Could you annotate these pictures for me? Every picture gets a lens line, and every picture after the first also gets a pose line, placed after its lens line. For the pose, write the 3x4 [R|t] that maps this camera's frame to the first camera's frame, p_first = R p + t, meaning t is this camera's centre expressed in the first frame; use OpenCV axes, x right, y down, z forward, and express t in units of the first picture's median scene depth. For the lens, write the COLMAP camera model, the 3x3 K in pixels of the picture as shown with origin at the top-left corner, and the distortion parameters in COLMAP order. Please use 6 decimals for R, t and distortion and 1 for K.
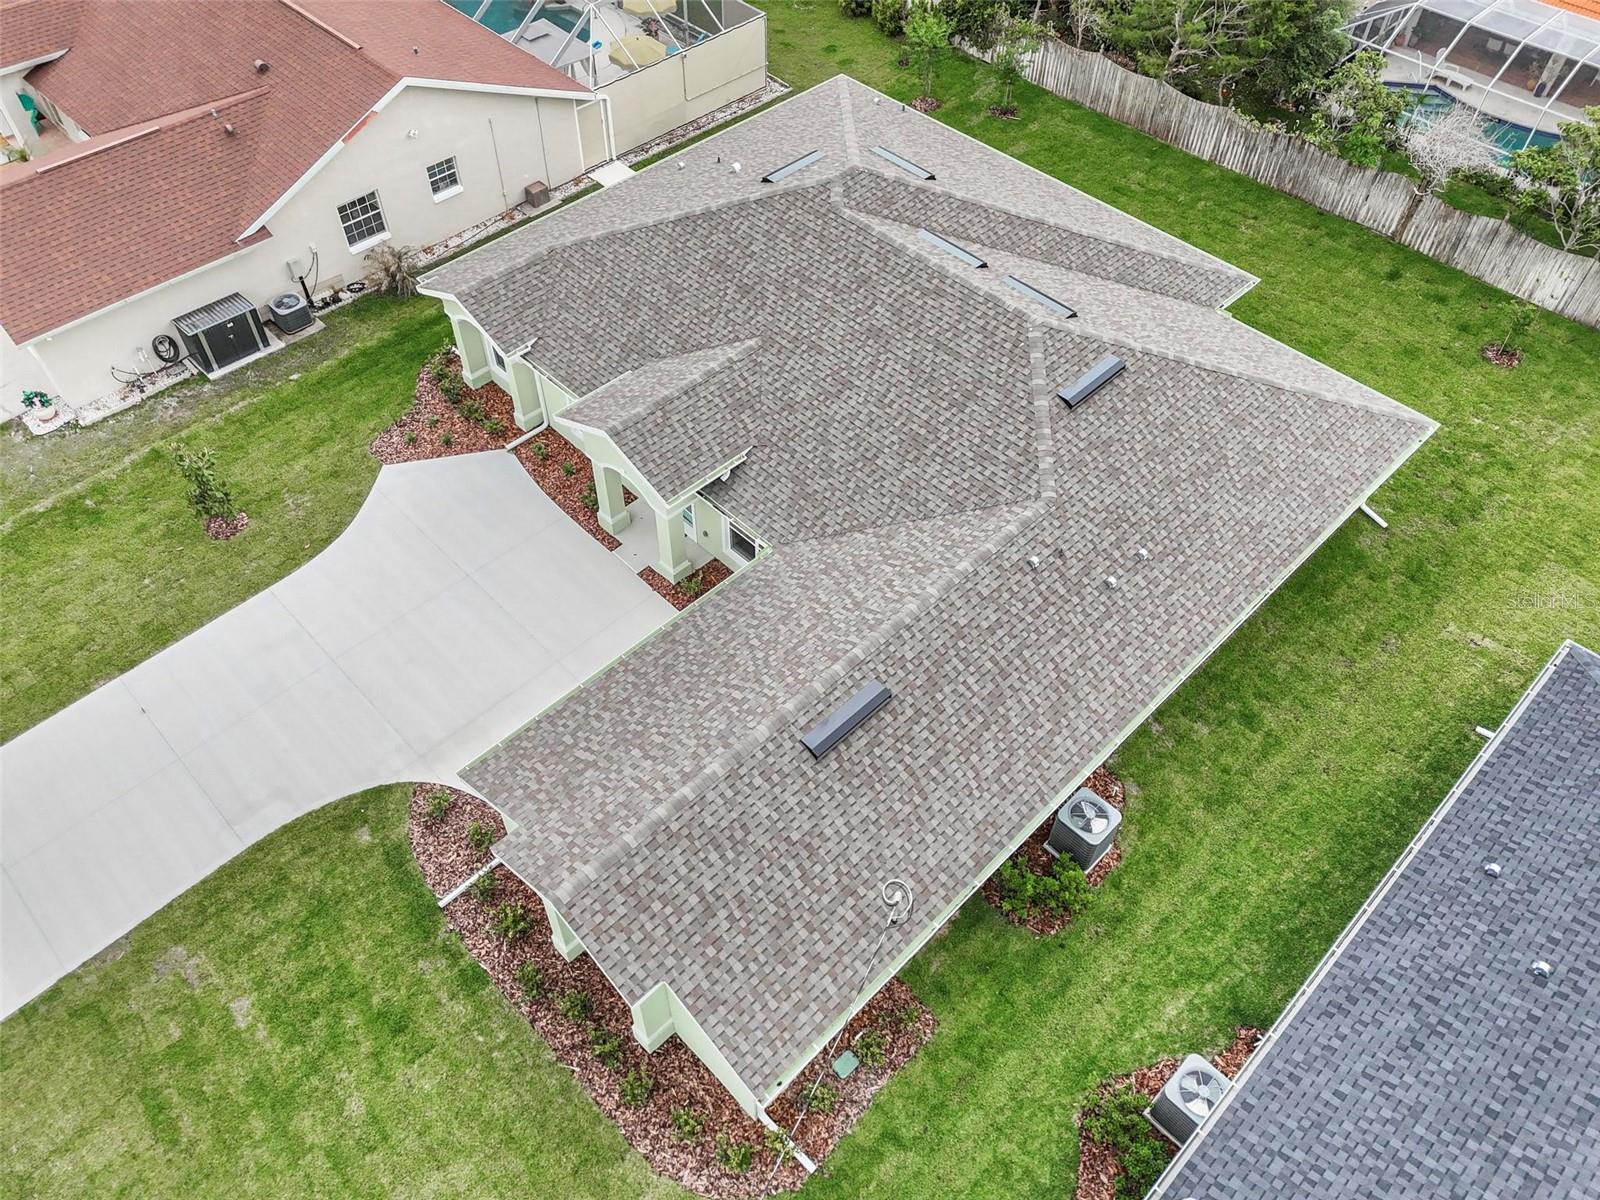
lens RADIAL K [[1161.9, 0, 803.0], [0, 1161.9, 613.7], [0, 0, 1]] dist [0.059491, -0.039071]
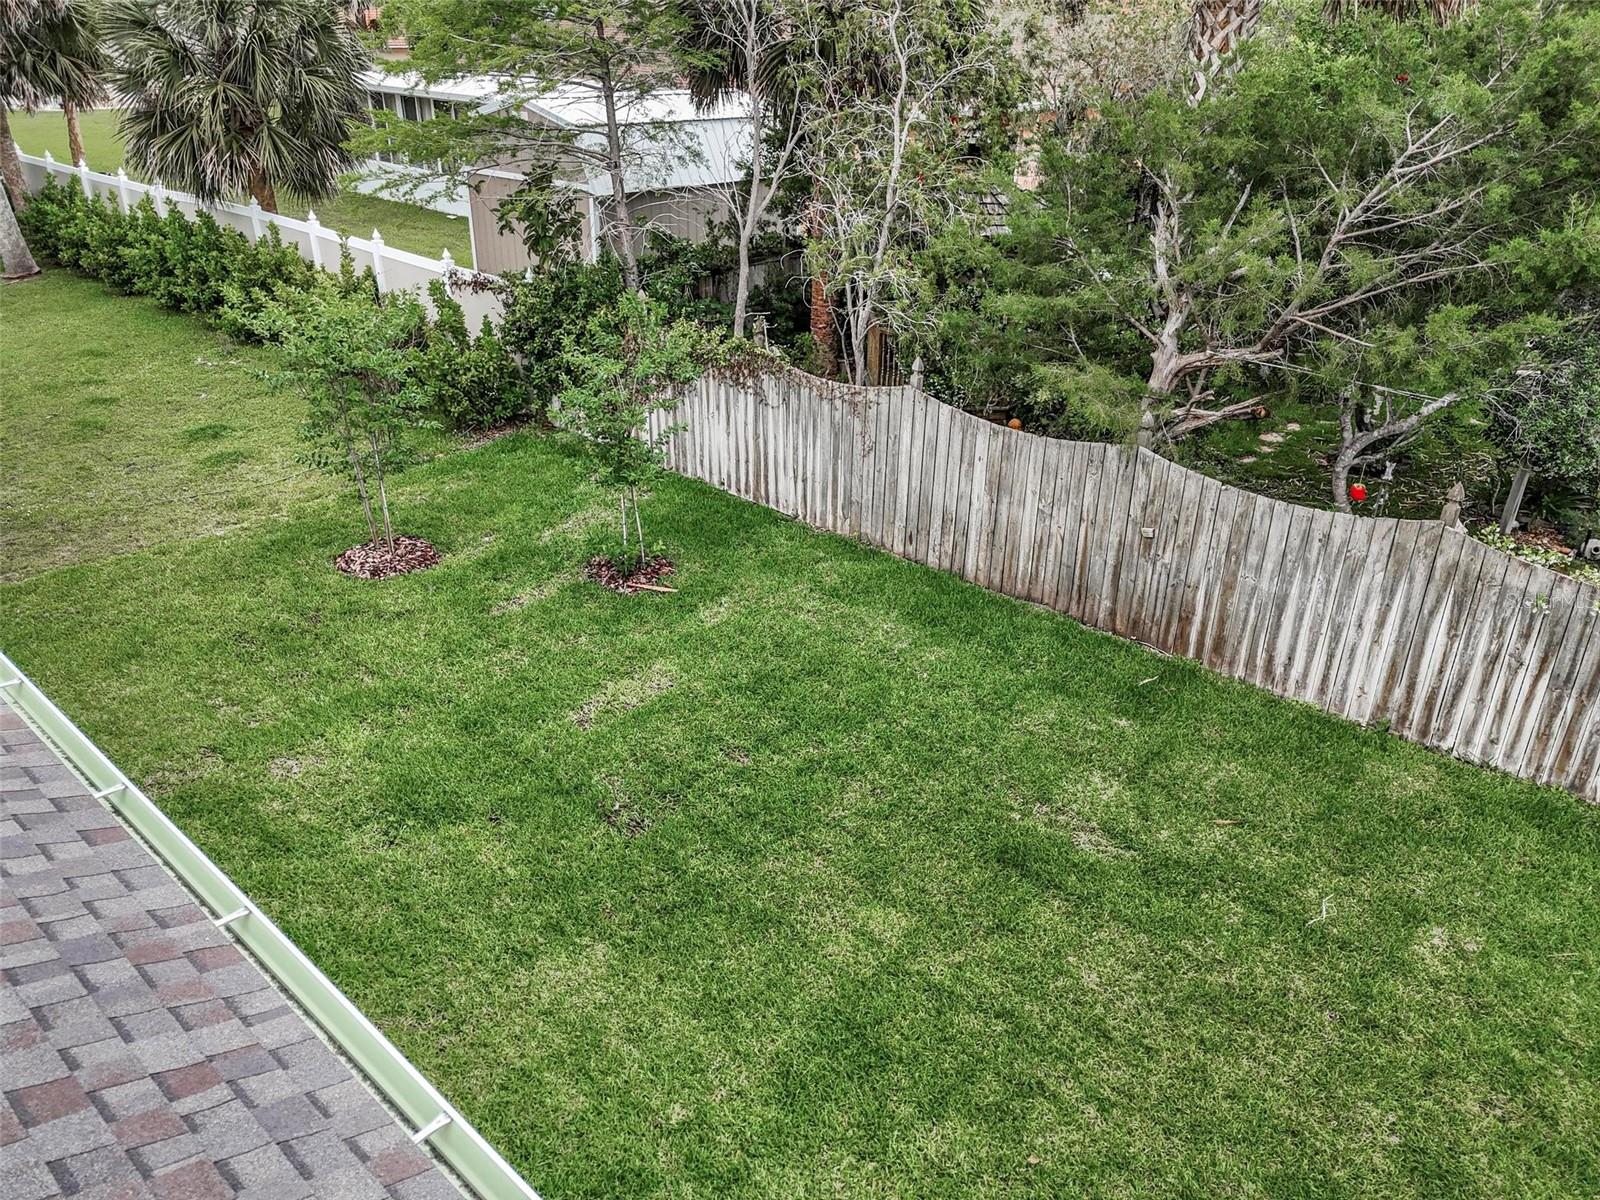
lens RADIAL K [[1161.9, 0, 801.4], [0, 1161.9, 603.4], [0, 0, 1]] dist [0.059491, -0.039071]
pose [[0.999076, -0.018378, 0.038851, 0.211406], [0.032671, 0.912092, -0.408681, -0.304960], [-0.027925, 0.409573, 0.911850, 0.752360]]
